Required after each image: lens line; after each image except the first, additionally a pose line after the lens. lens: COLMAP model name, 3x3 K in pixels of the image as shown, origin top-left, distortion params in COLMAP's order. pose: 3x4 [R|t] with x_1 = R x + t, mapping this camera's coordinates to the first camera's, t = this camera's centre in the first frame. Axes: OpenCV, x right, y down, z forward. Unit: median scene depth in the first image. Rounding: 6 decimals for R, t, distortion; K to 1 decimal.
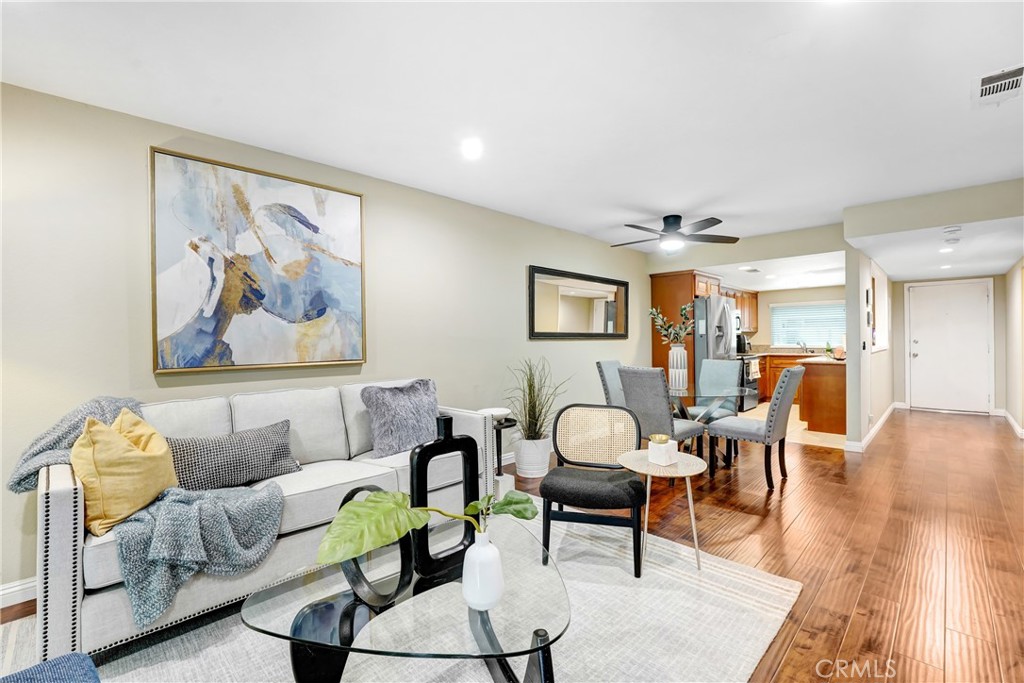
lens RADIAL K [[461.8, 0, 509.0], [0, 461.8, 332.0], [0, 0, 1]] dist [-0.017349, -0.000327]
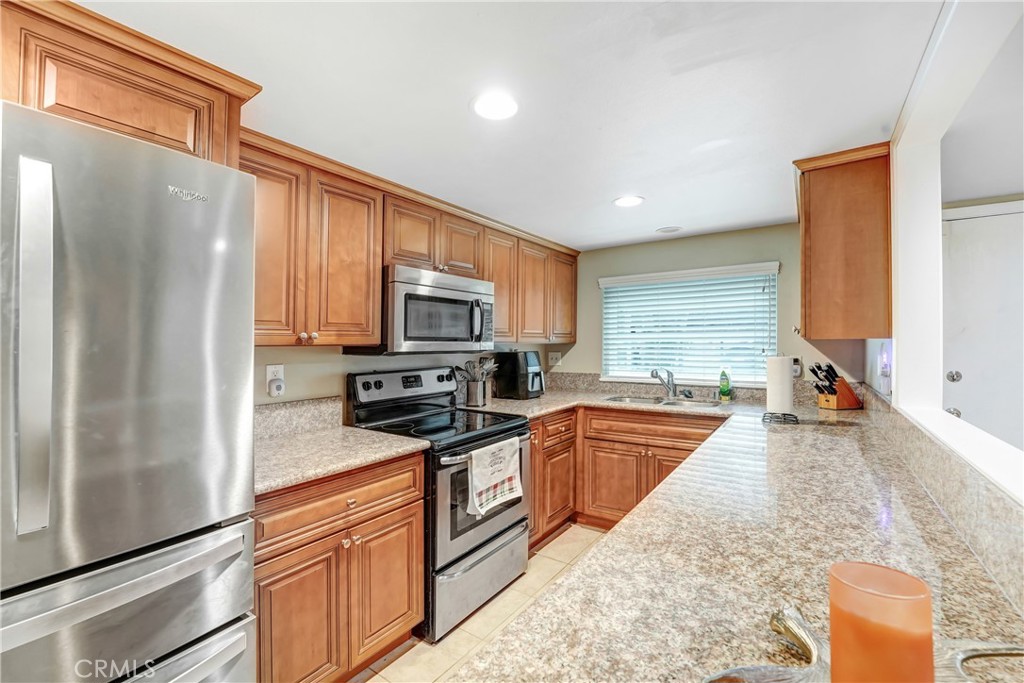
lens RADIAL K [[433.0, 0, 511.4], [0, 433.0, 339.9], [0, 0, 1]] dist [-0.020696, -0.000359]
pose [[0.987873, 0.002033, 0.155251, 0.502398], [-0.003586, 0.999946, 0.009727, -0.008540], [-0.155223, -0.010166, 0.987827, 0.726252]]
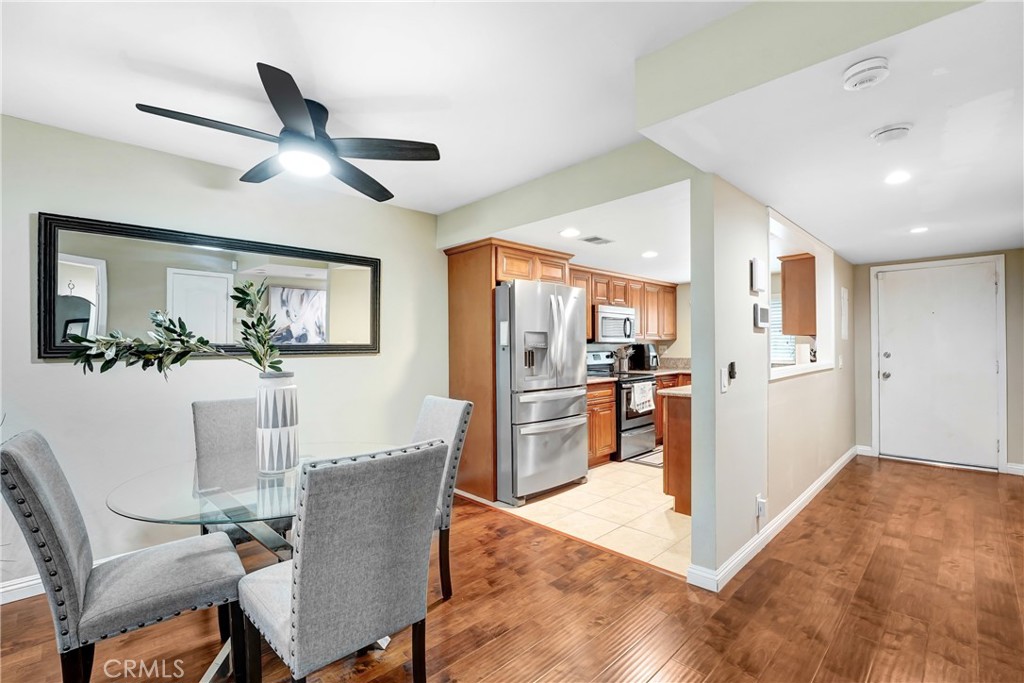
lens RADIAL K [[461.8, 0, 515.5], [0, 461.8, 338.3], [0, 0, 1]] dist [-0.017349, -0.000327]
pose [[0.999882, -0.002788, -0.015124, 0.360531], [0.002768, 0.999995, -0.001331, -0.002890], [0.015128, 0.001289, 0.999885, 0.325965]]
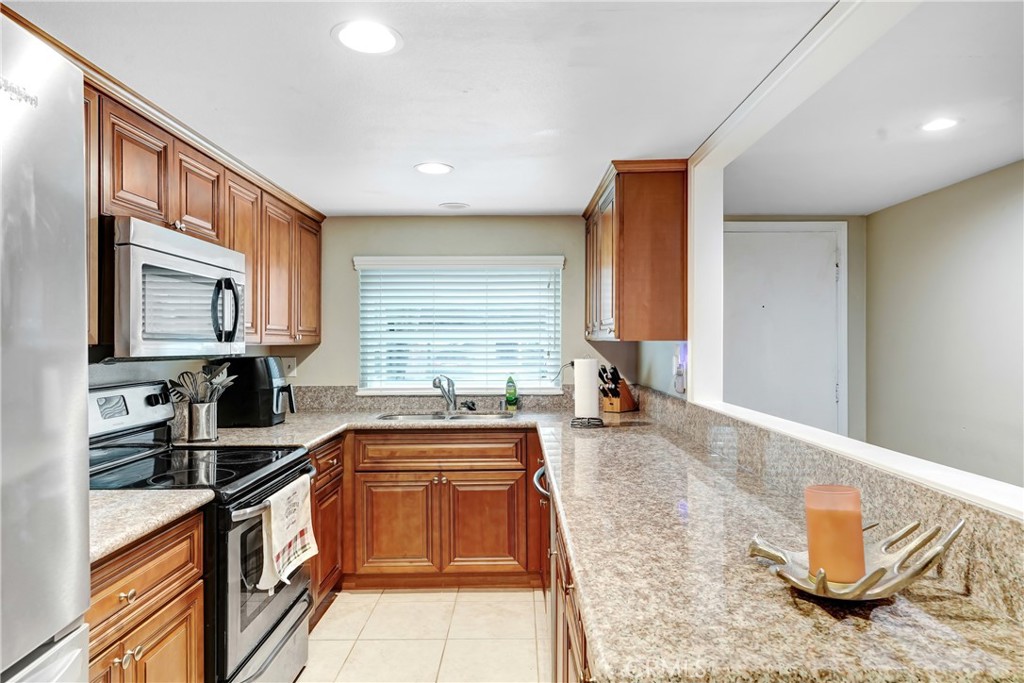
lens RADIAL K [[629.2, 0, 514.4], [0, 629.2, 345.5], [0, 0, 1]] dist [0.018092, -0.000319]
pose [[0.719132, 0.002221, 0.694870, 0.408610], [-0.014436, 0.999827, 0.011745, -0.007757], [-0.694723, -0.018477, 0.719040, 0.723921]]
